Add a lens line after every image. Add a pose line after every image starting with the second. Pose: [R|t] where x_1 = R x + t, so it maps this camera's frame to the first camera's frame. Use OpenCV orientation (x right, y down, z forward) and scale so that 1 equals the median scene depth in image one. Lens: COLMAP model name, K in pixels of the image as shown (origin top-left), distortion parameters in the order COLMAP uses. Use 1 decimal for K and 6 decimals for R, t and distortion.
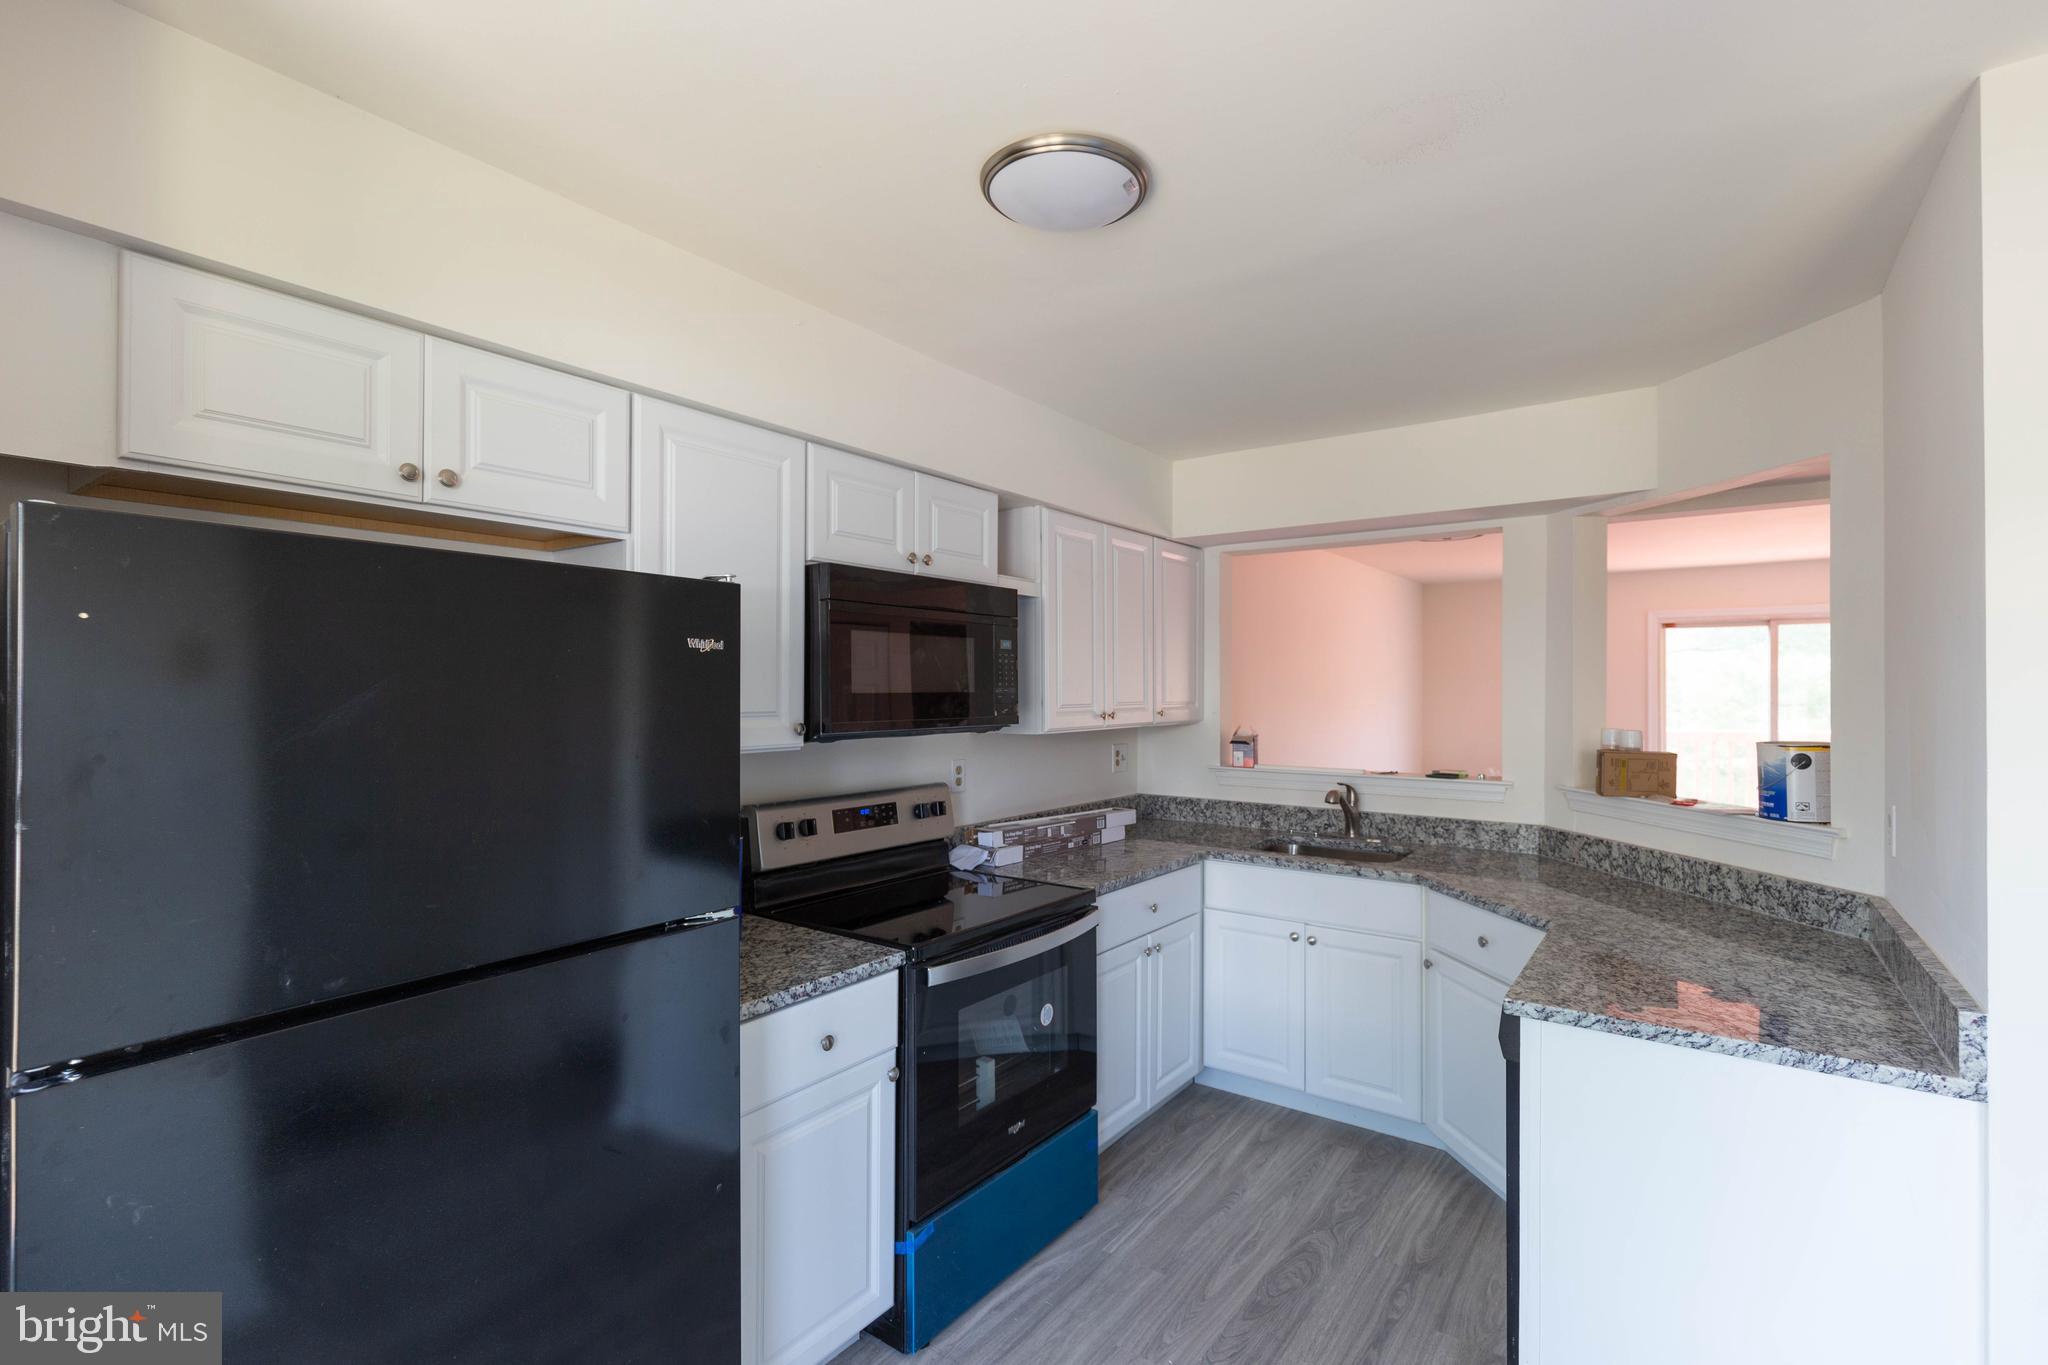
lens RADIAL K [[937.5, 0, 1034.9], [0, 937.5, 687.2], [0, 0, 1]] dist [0.013628, -0.003631]
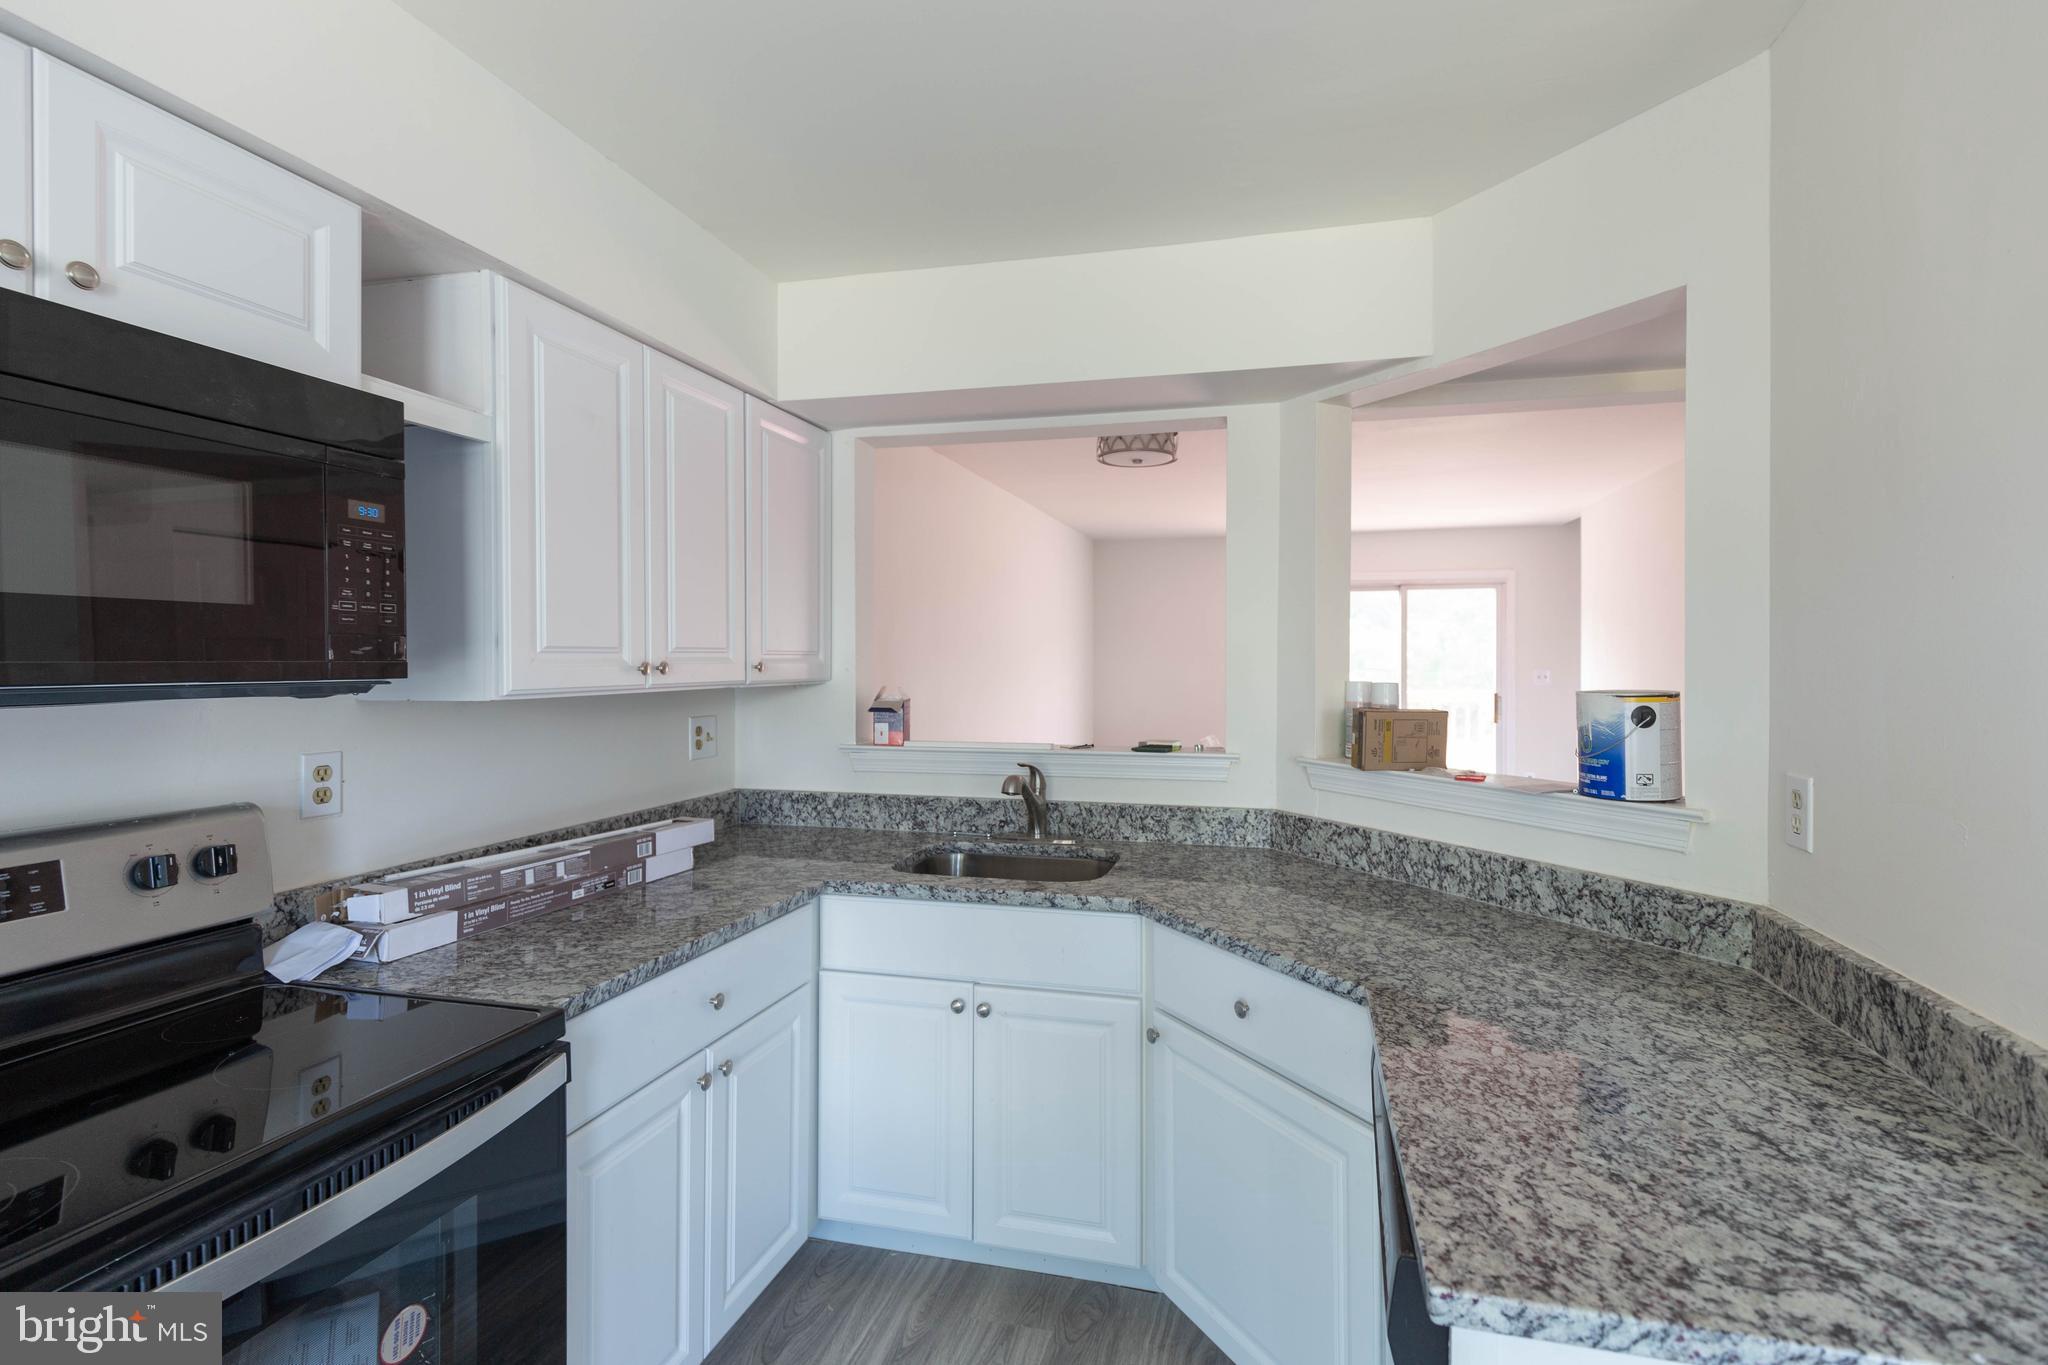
lens RADIAL K [[937.5, 0, 1078.7], [0, 937.5, 663.8], [0, 0, 1]] dist [0.013628, -0.003631]
pose [[0.923342, -0.000845, 0.383978, 0.122114], [-0.000891, 0.999990, 0.004343, 0.031083], [-0.383978, -0.004352, 0.923332, 0.433222]]
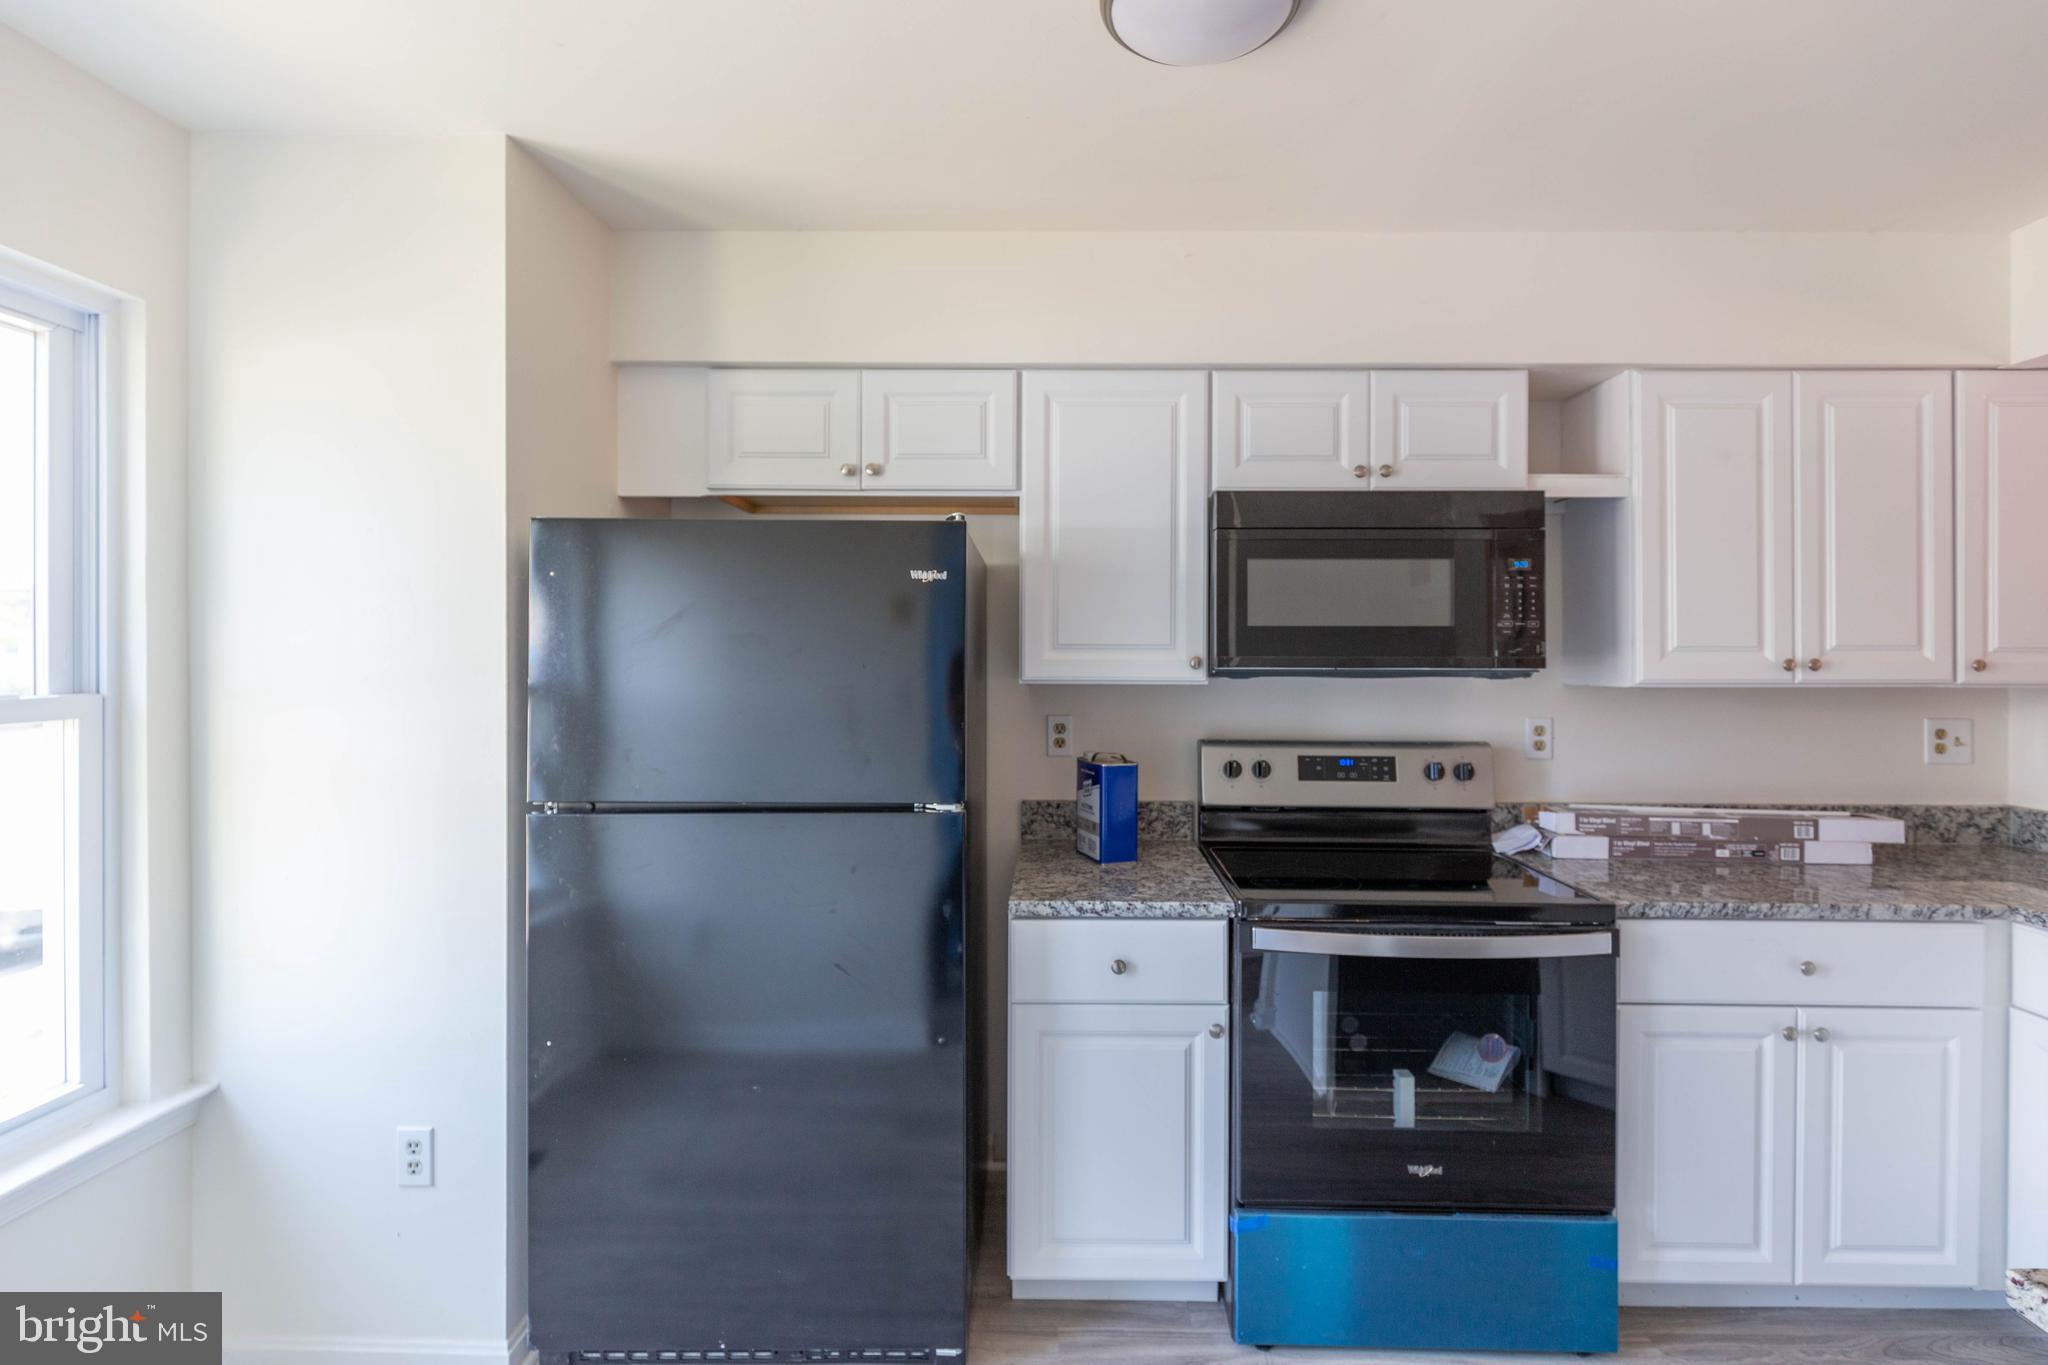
lens RADIAL K [[937.5, 0, 1047.5], [0, 937.5, 656.7], [0, 0, 1]] dist [0.013628, -0.003631]
pose [[0.575090, 0.001503, -0.818089, 0.389107], [-0.000712, 0.999999, 0.001337, 0.030414], [0.818090, -0.000186, 0.575090, 0.248531]]
